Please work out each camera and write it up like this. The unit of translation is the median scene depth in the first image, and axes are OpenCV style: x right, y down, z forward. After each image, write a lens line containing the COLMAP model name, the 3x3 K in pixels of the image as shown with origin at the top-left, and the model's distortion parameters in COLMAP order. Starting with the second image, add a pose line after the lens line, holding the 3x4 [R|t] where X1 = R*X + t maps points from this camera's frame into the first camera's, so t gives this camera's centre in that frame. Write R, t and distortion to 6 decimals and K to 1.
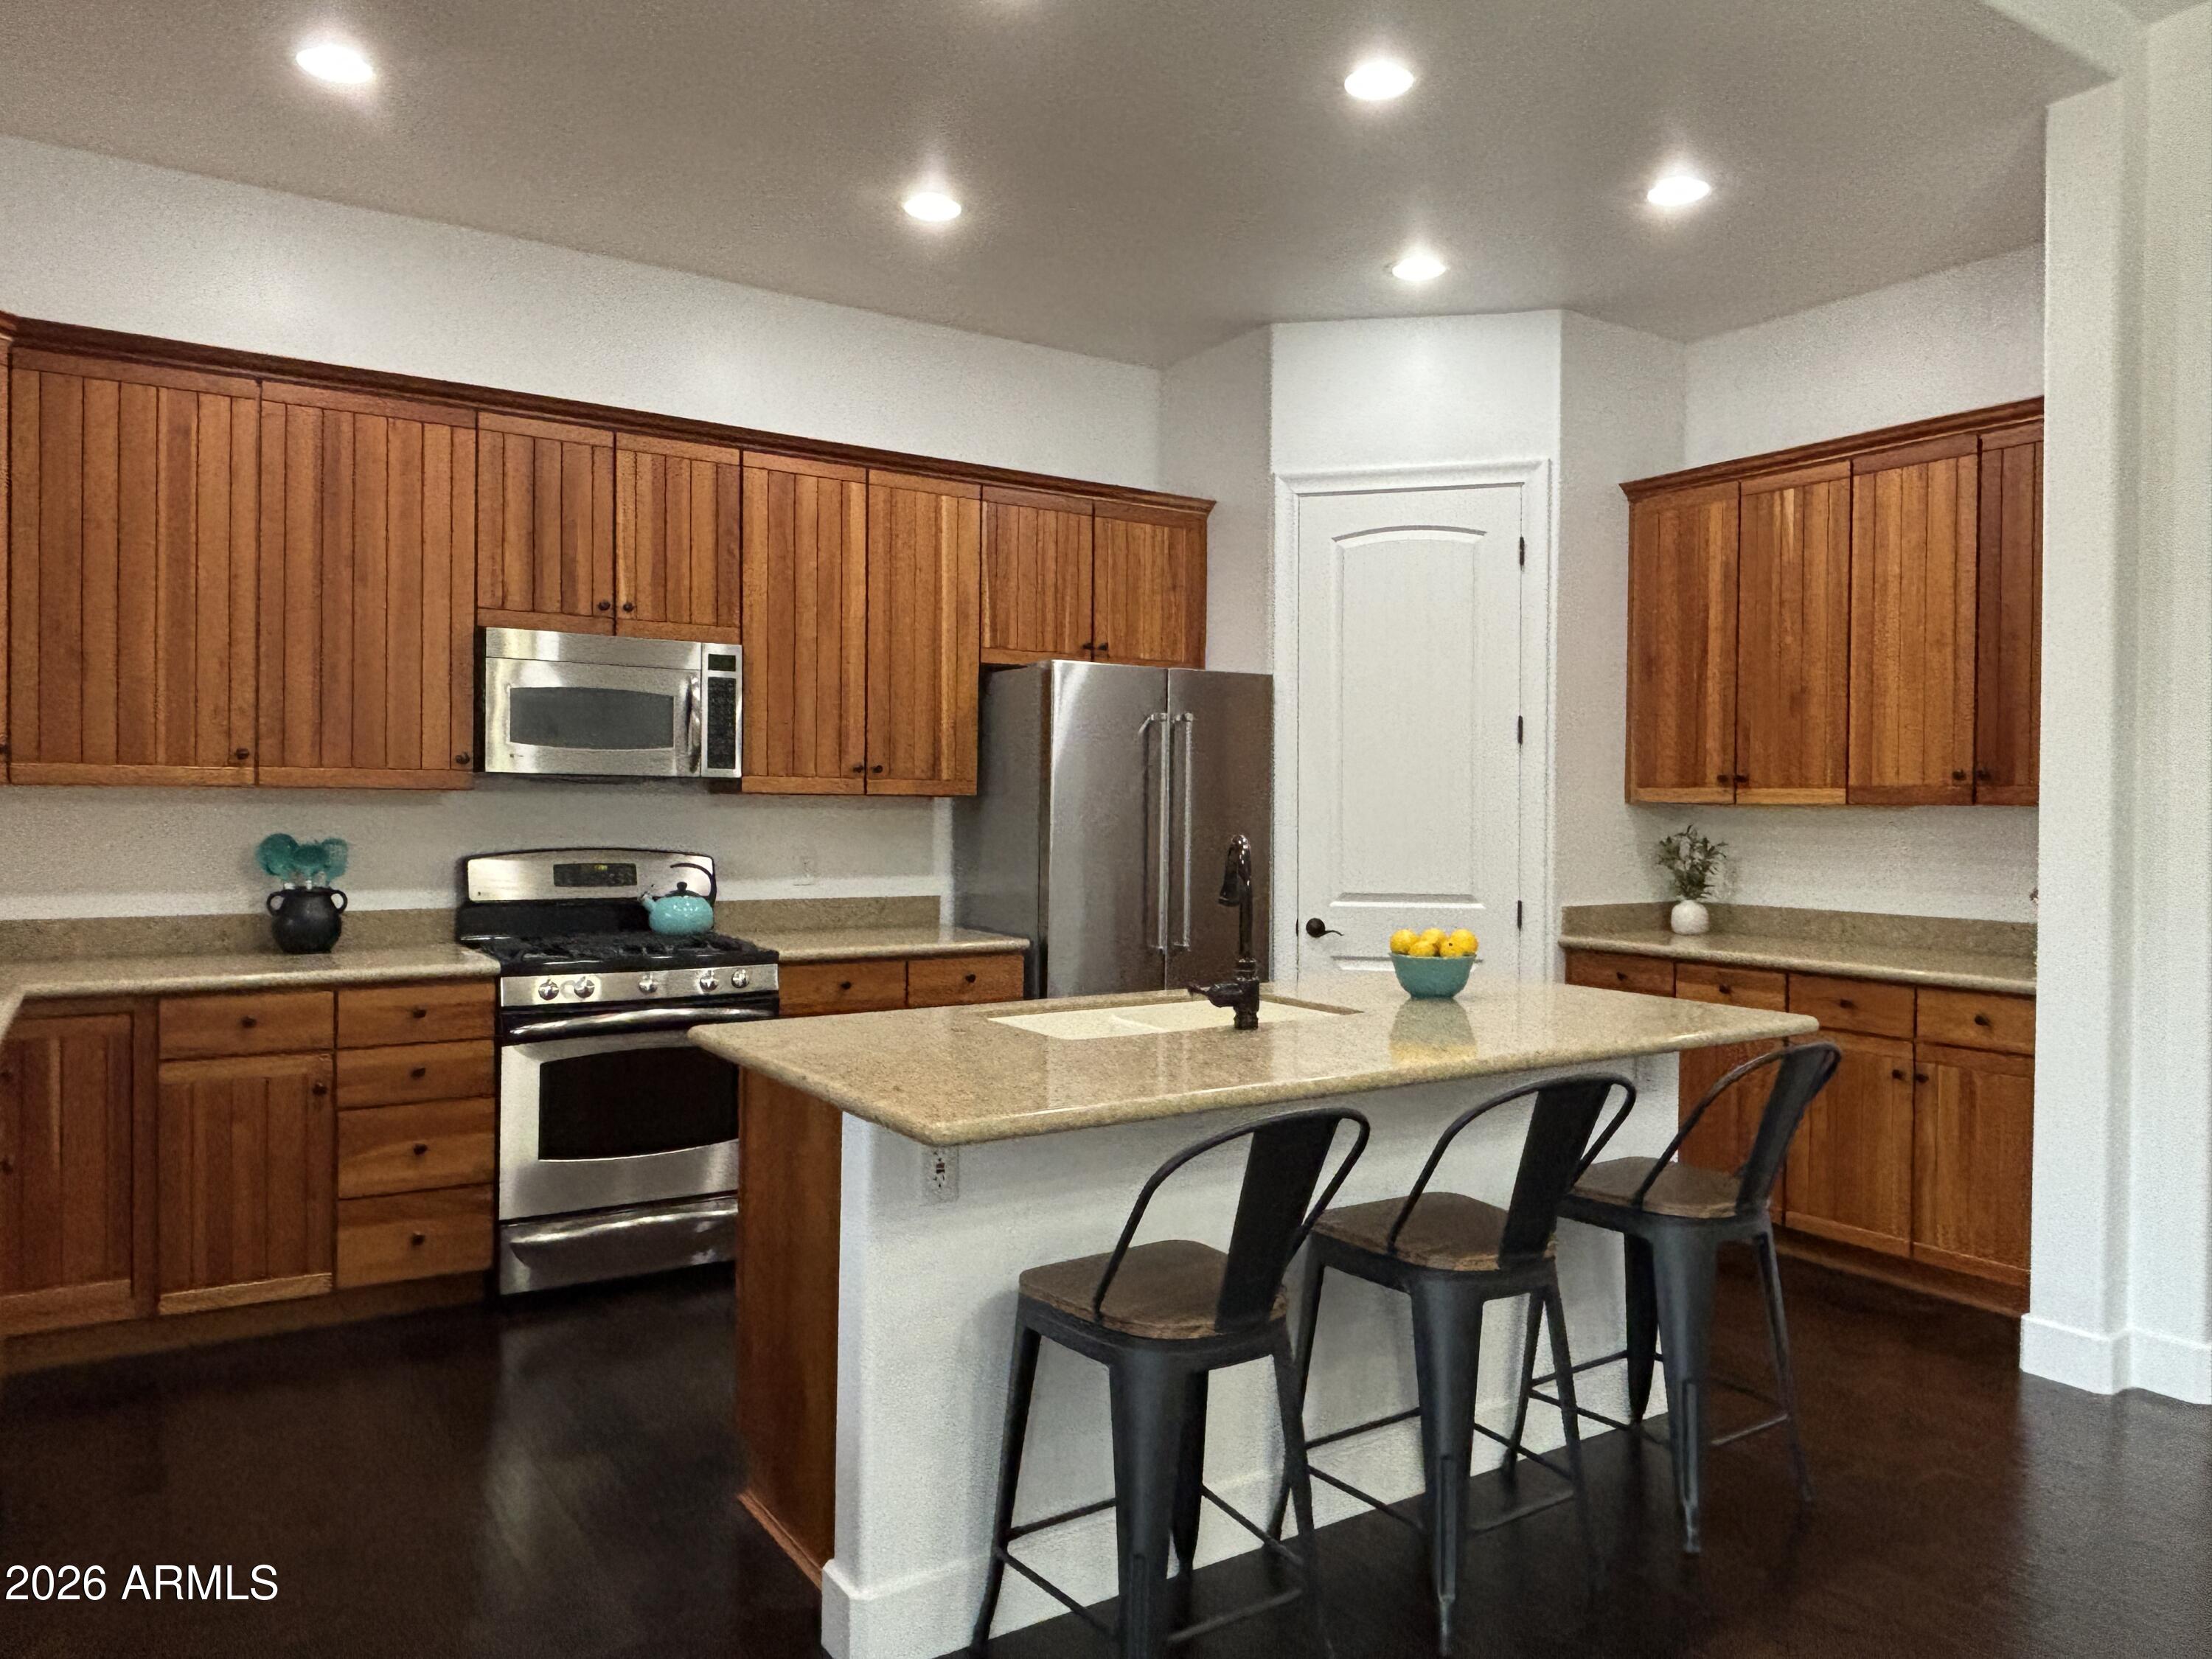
lens RADIAL K [[1542.6, 0, 1102.7], [0, 1542.6, 806.6], [0, 0, 1]] dist [0.013565, -0.002234]
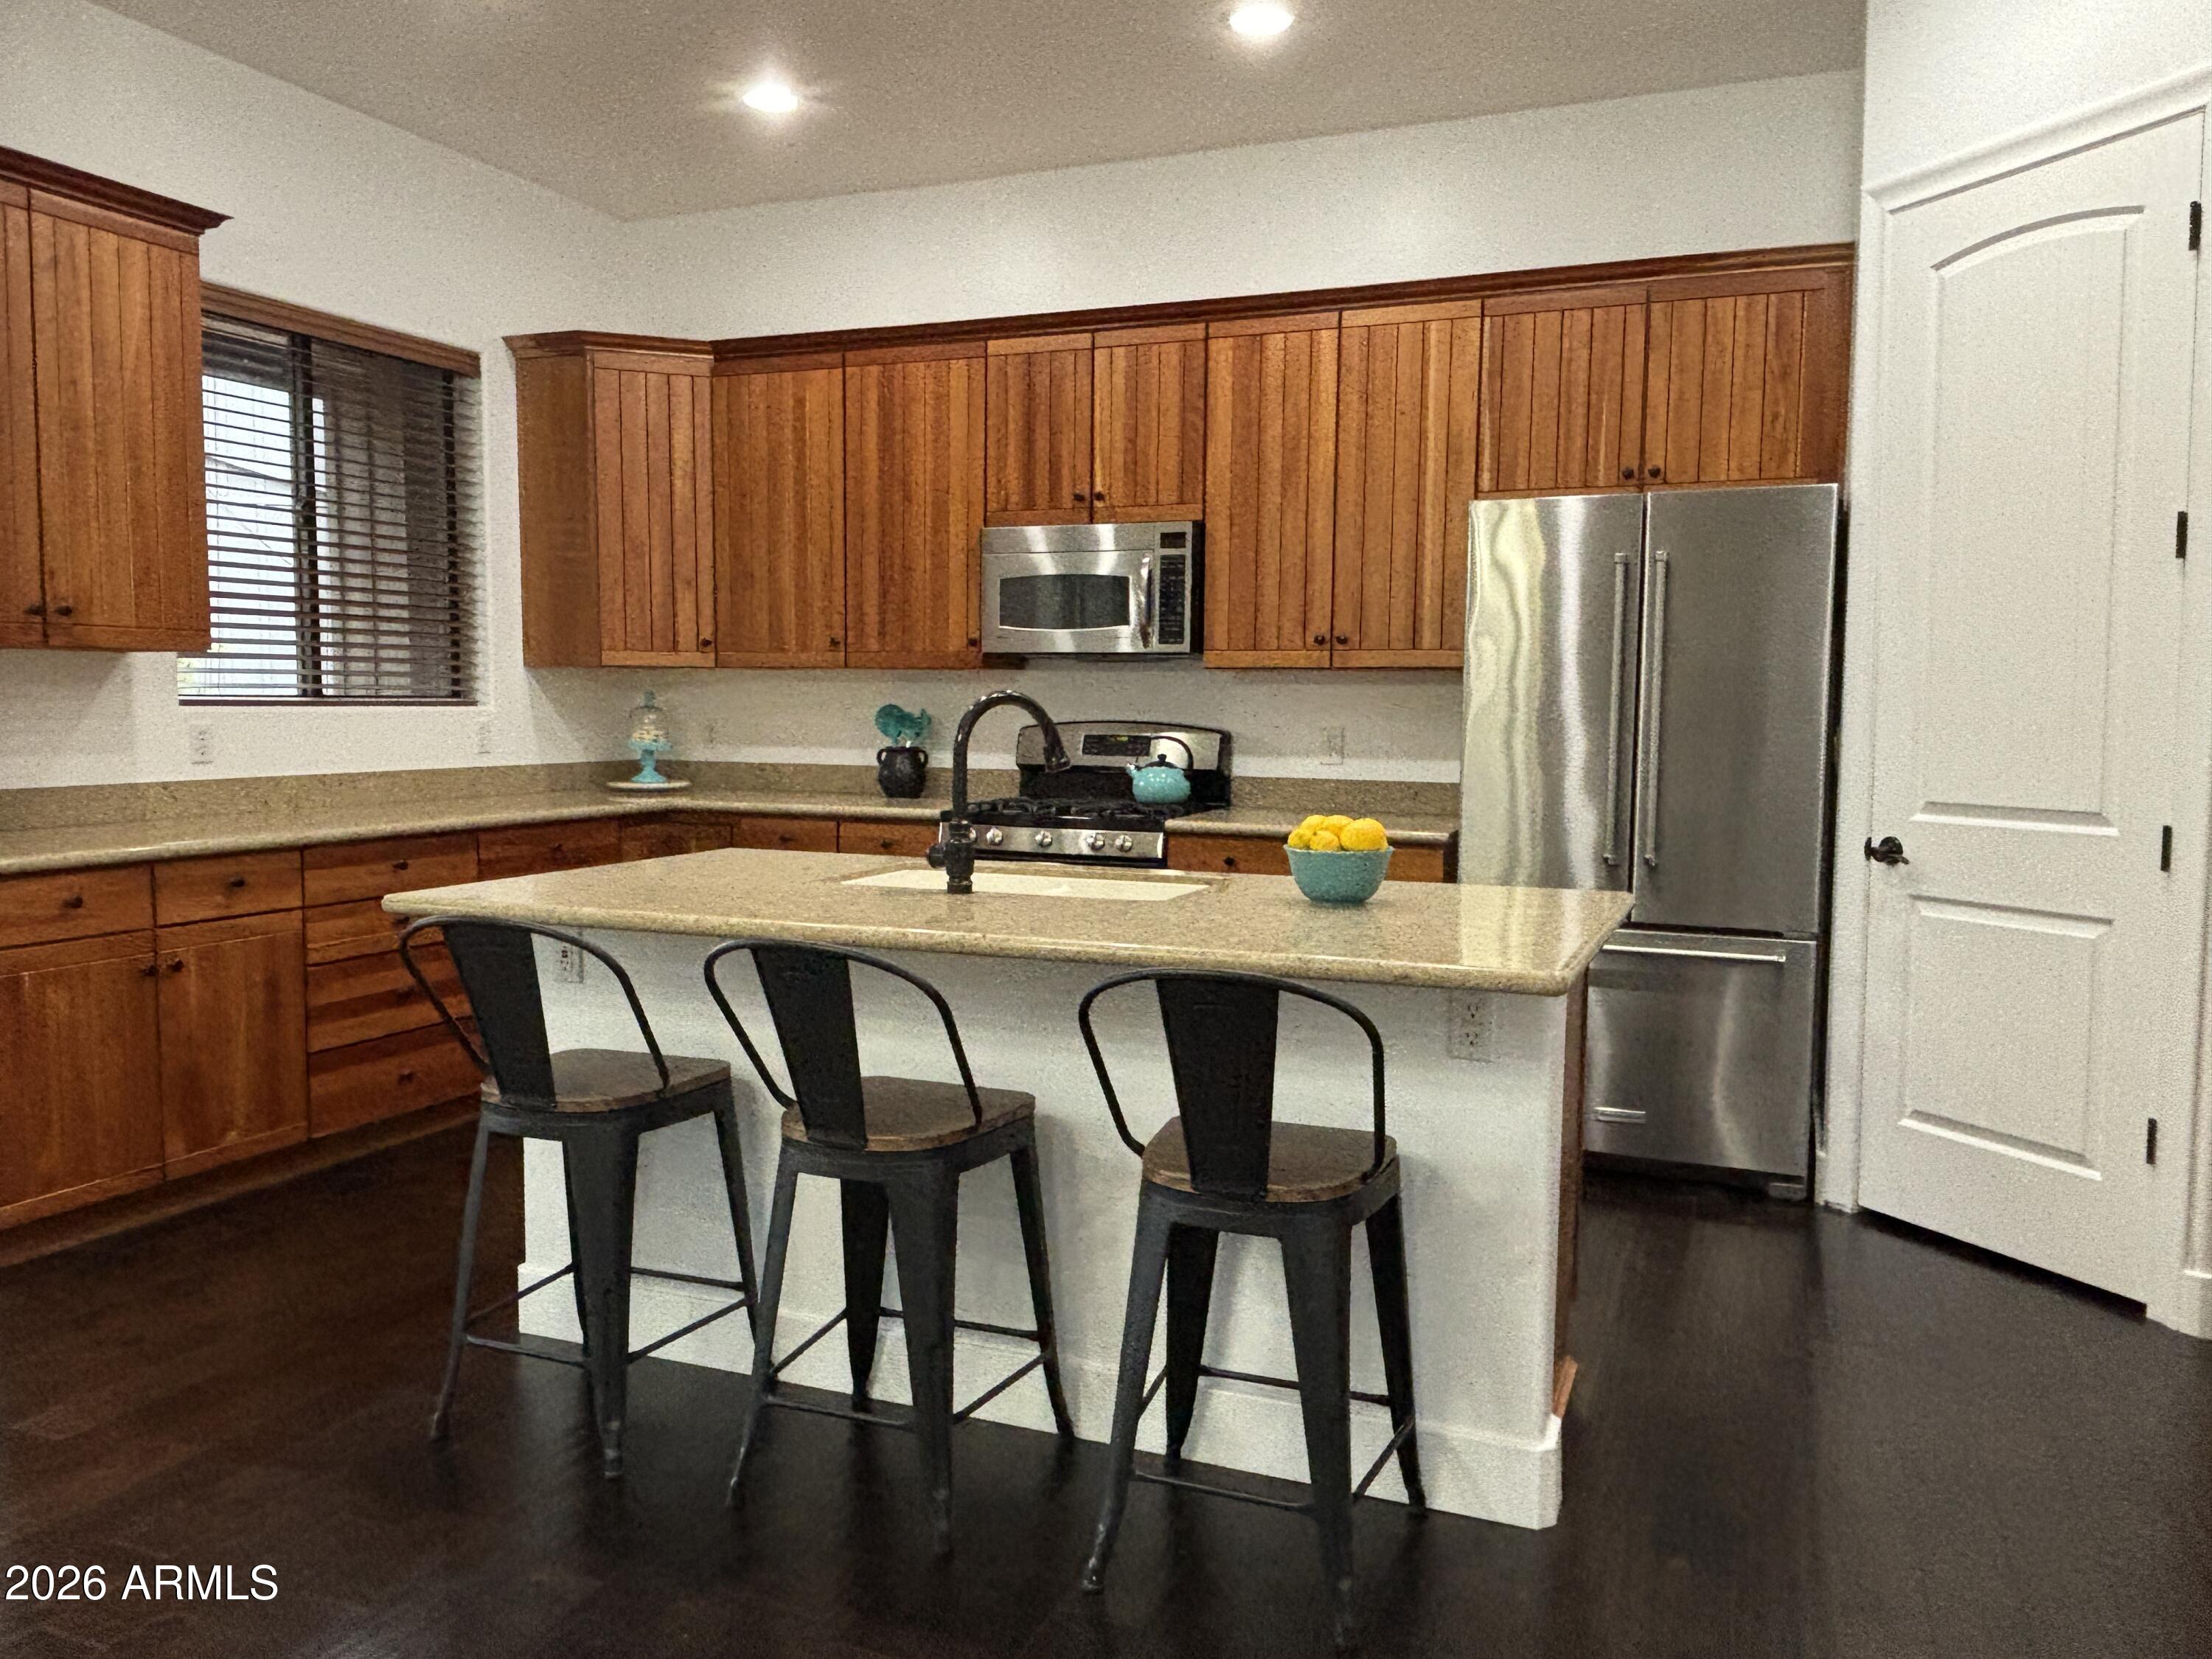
lens RADIAL K [[1645.4, 0, 1108.7], [0, 1645.4, 851.2], [0, 0, 1]] dist [0.006752, -0.015999]
pose [[0.549109, 0.070696, -0.832755, 0.650189], [-0.005757, 0.996712, 0.080819, 0.024786], [0.835731, -0.039584, 0.547711, 0.355045]]
